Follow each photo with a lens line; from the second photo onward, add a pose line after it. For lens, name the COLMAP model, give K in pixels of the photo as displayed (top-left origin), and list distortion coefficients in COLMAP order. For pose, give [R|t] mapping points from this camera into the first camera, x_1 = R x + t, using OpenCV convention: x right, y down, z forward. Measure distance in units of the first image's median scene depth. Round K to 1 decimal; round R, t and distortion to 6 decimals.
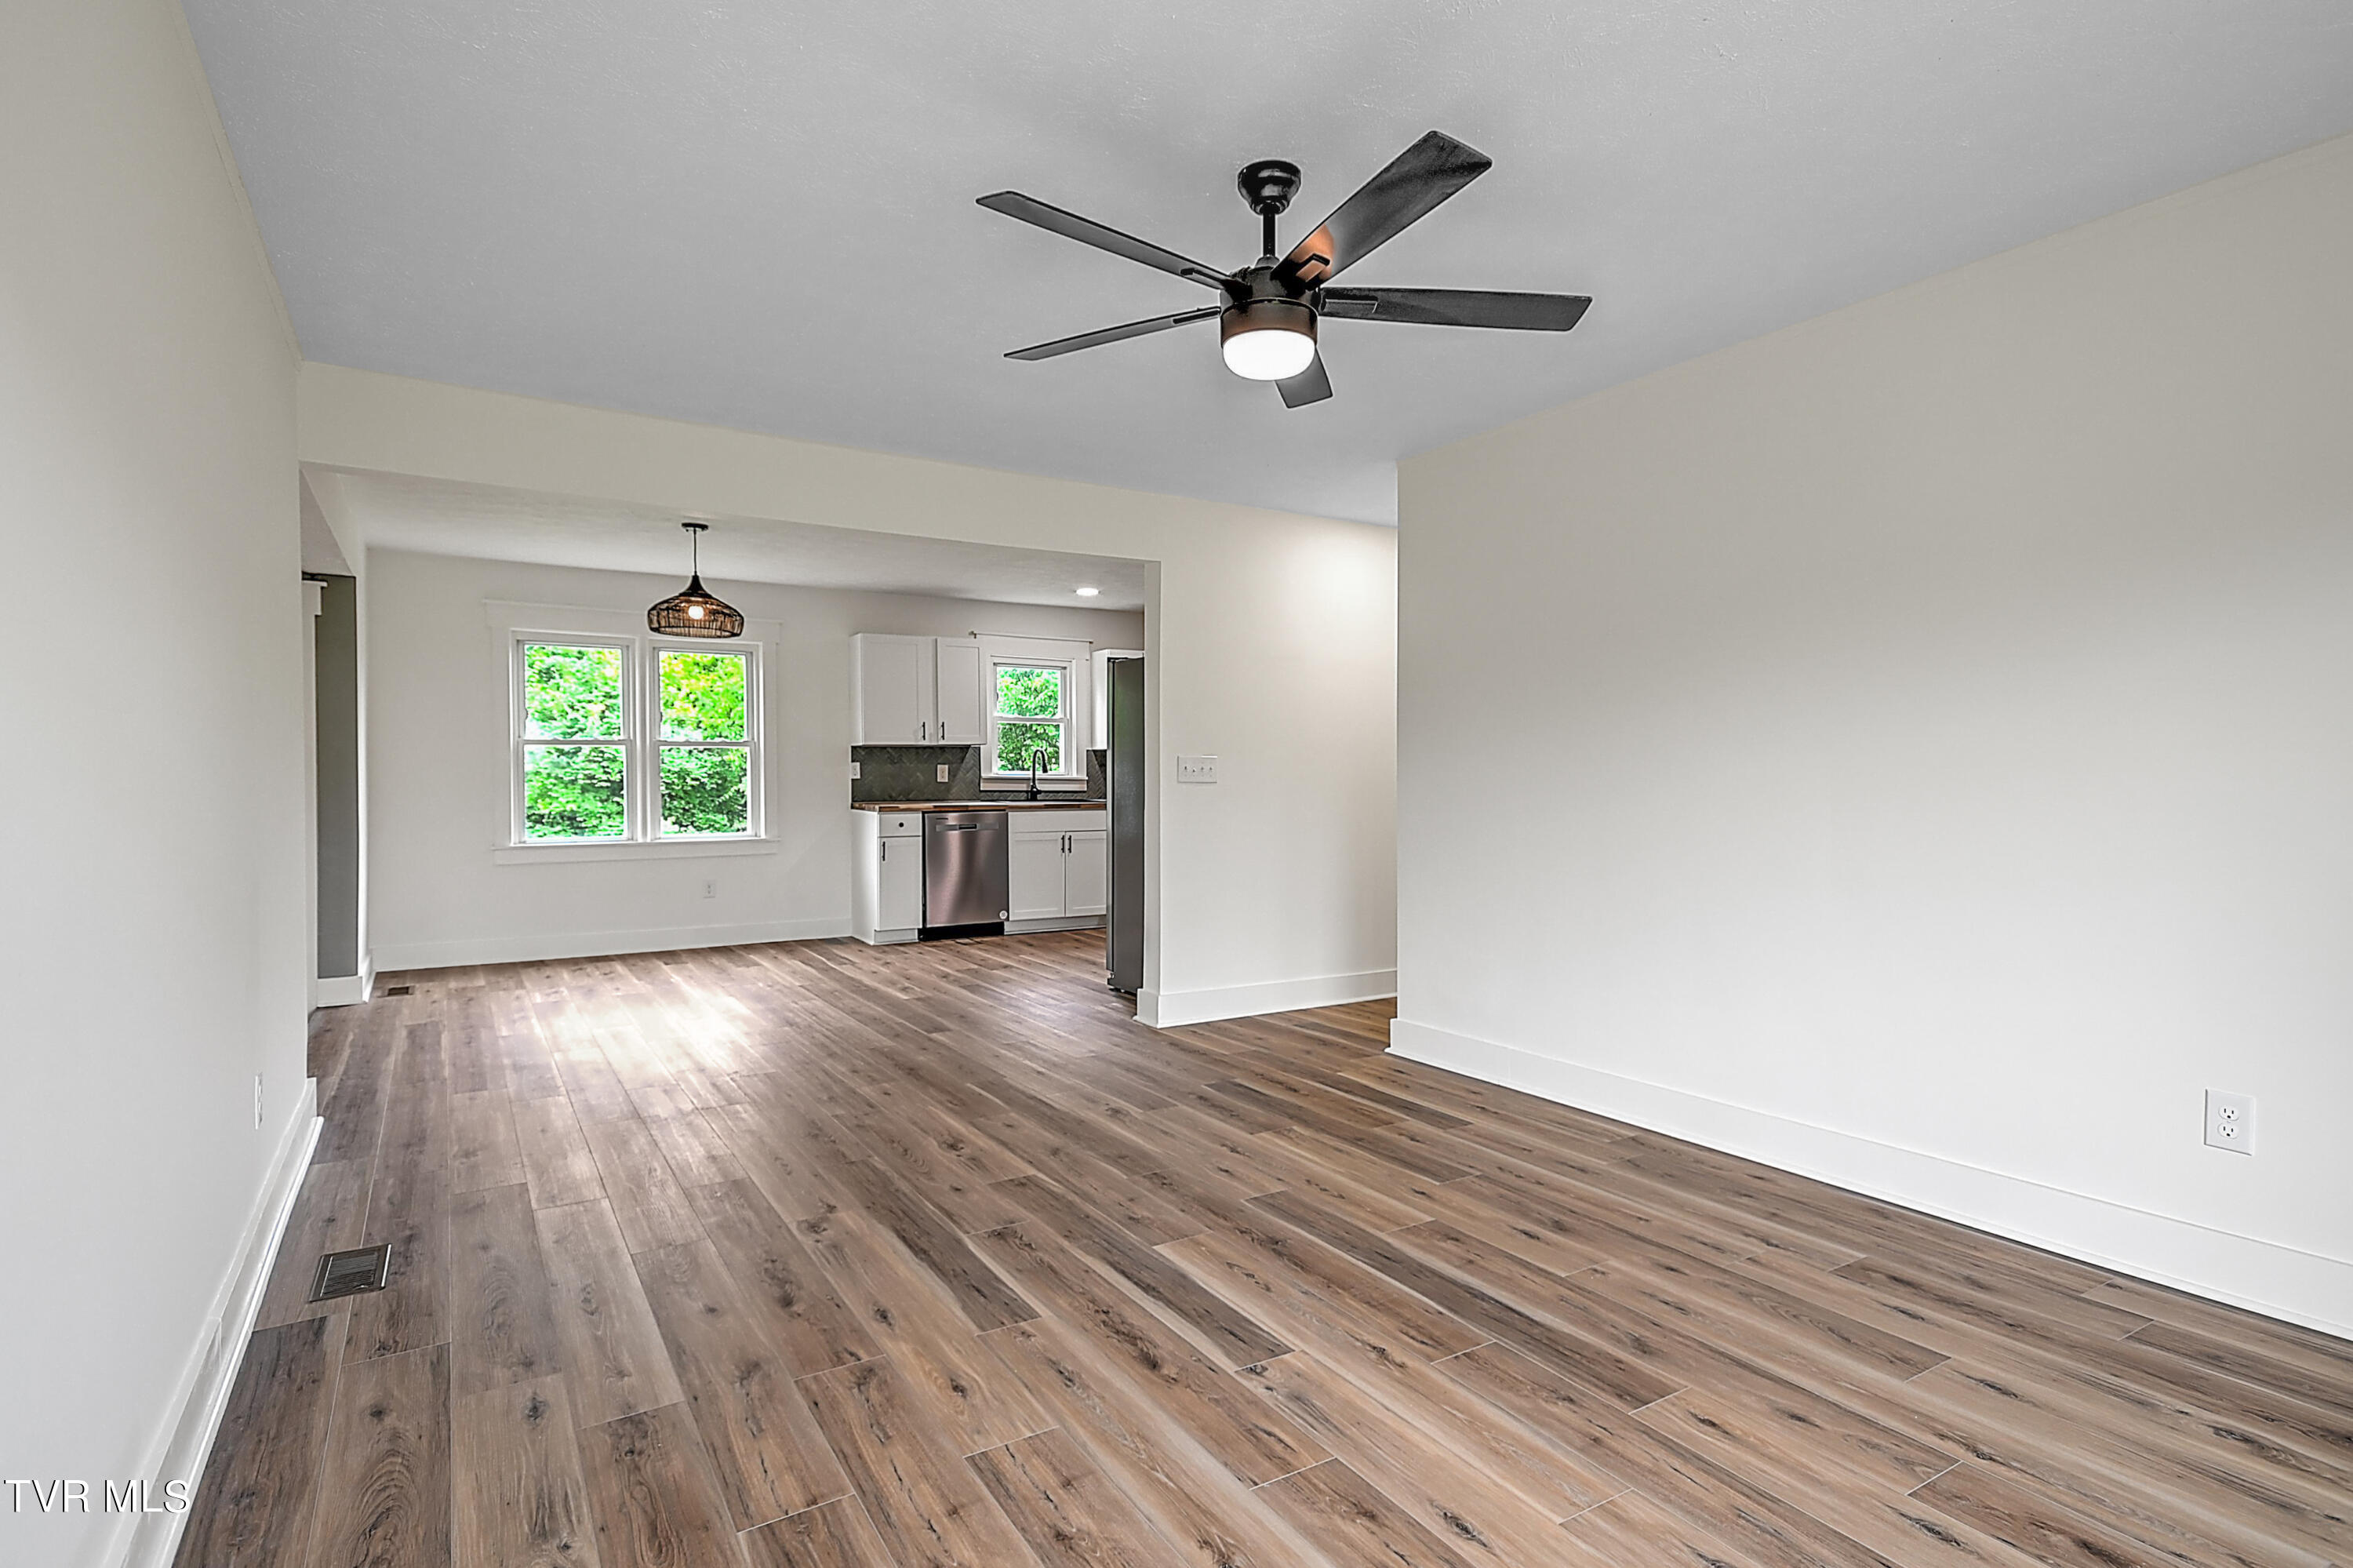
lens RADIAL K [[1193.0, 0, 1186.9], [0, 1193.0, 779.5], [0, 0, 1]] dist [0.025103, 0.000115]
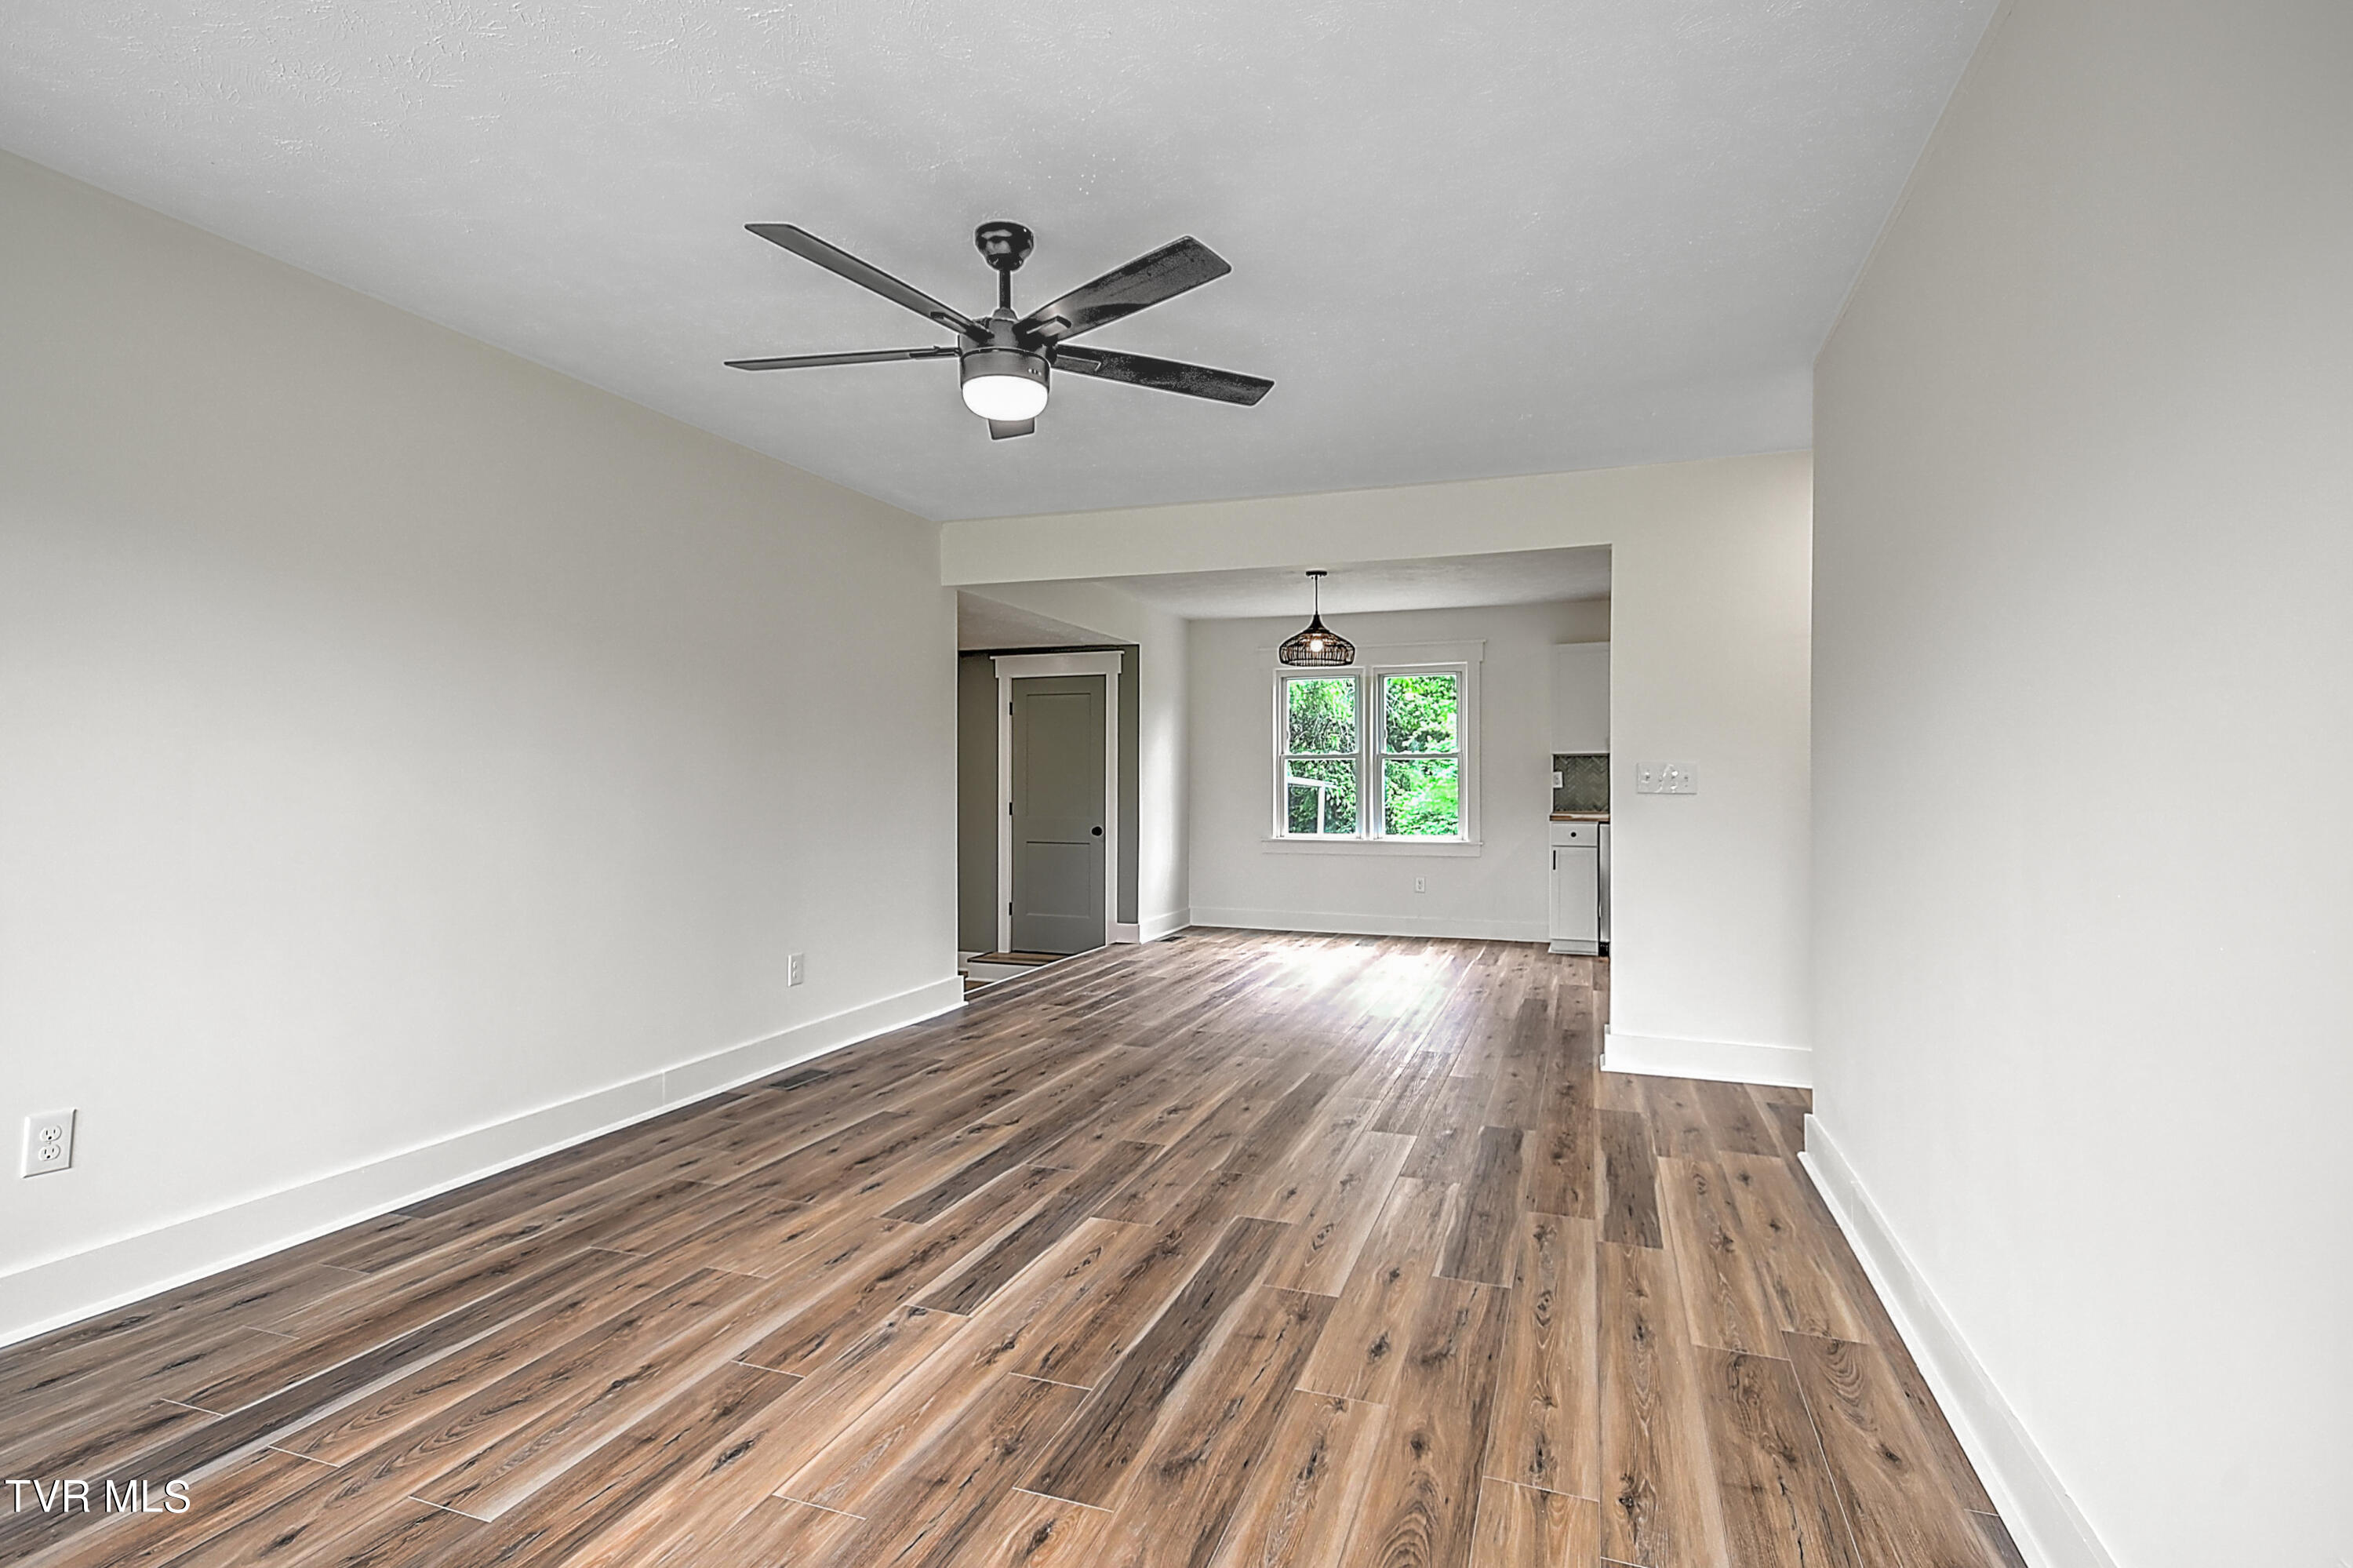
lens RADIAL K [[1147.1, 0, 1176.5], [0, 1147.1, 784.0], [0, 0, 1]] dist [0.016295, 0.000696]
pose [[0.614325, 0.005937, -0.789031, 0.774682], [-0.009007, 0.999959, 0.000512, -0.003981], [0.789002, 0.006792, 0.614353, 0.385179]]
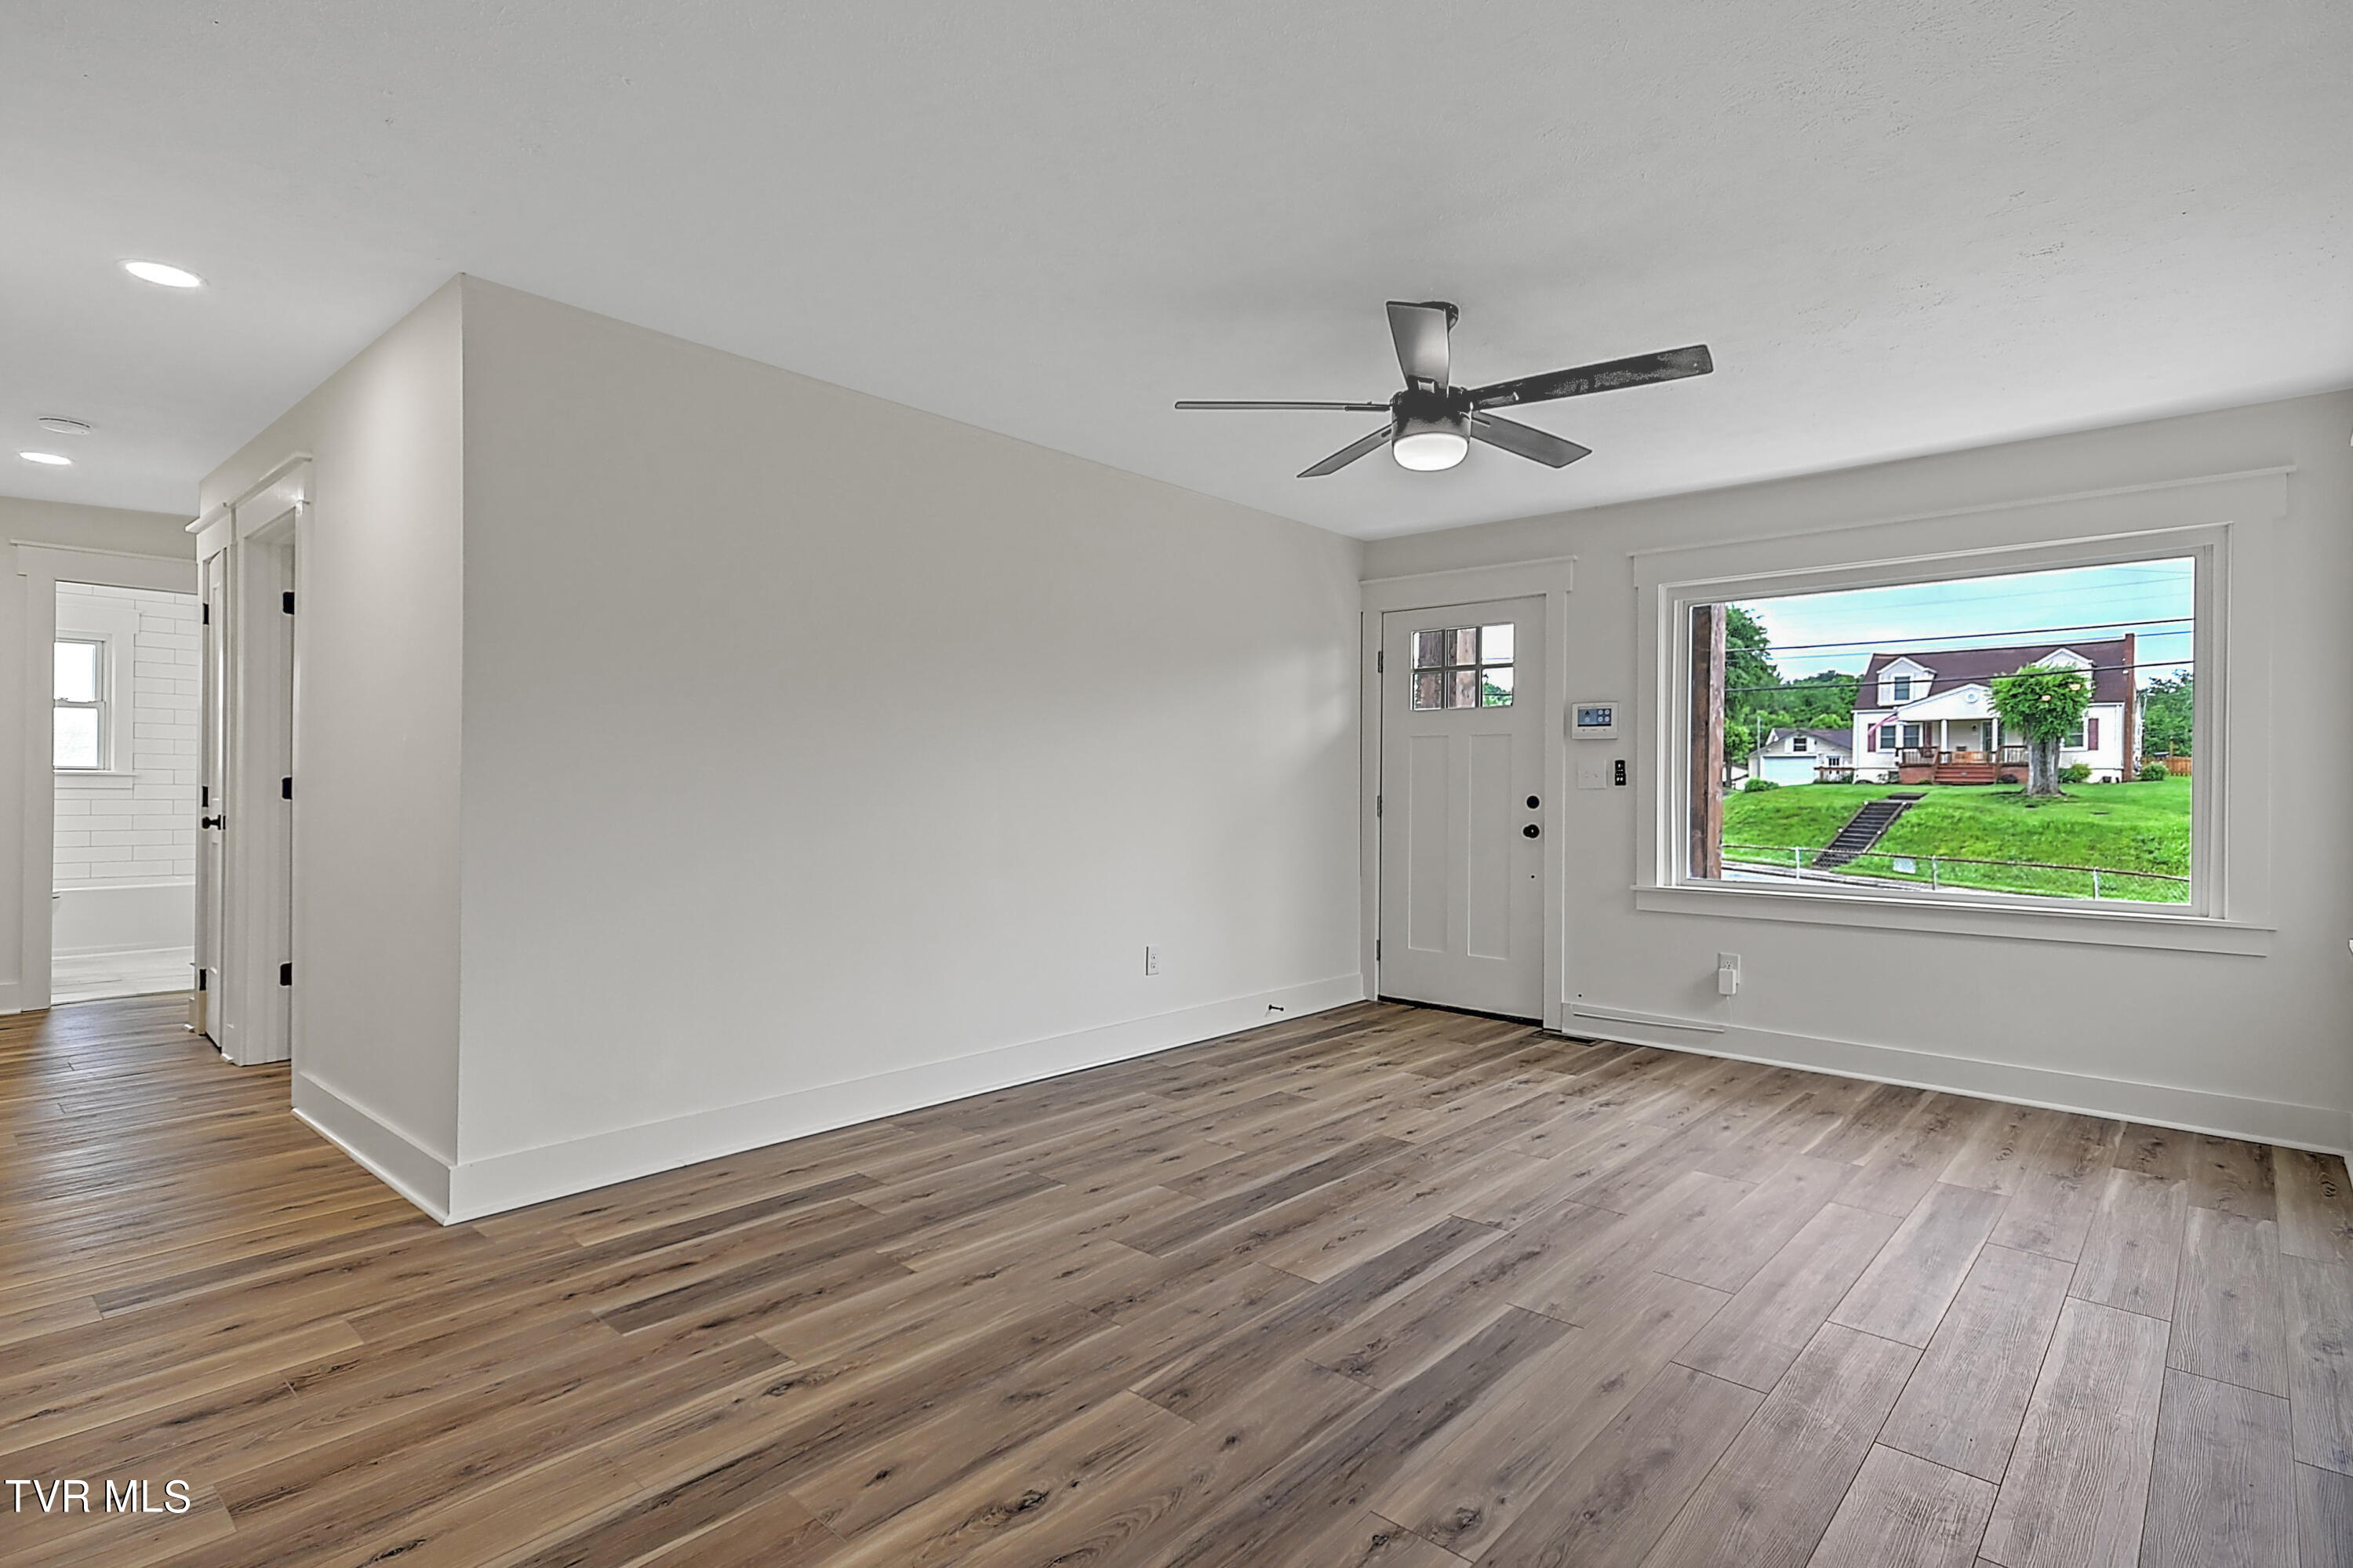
lens RADIAL K [[1147.1, 0, 1176.5], [0, 1147.1, 784.0], [0, 0, 1]] dist [0.016295, 0.000696]
pose [[-0.276880, 0.000790, 0.960904, -0.804619], [-0.004344, 0.999988, -0.002073, -0.002225], [-0.960895, -0.004748, -0.276873, 1.255055]]
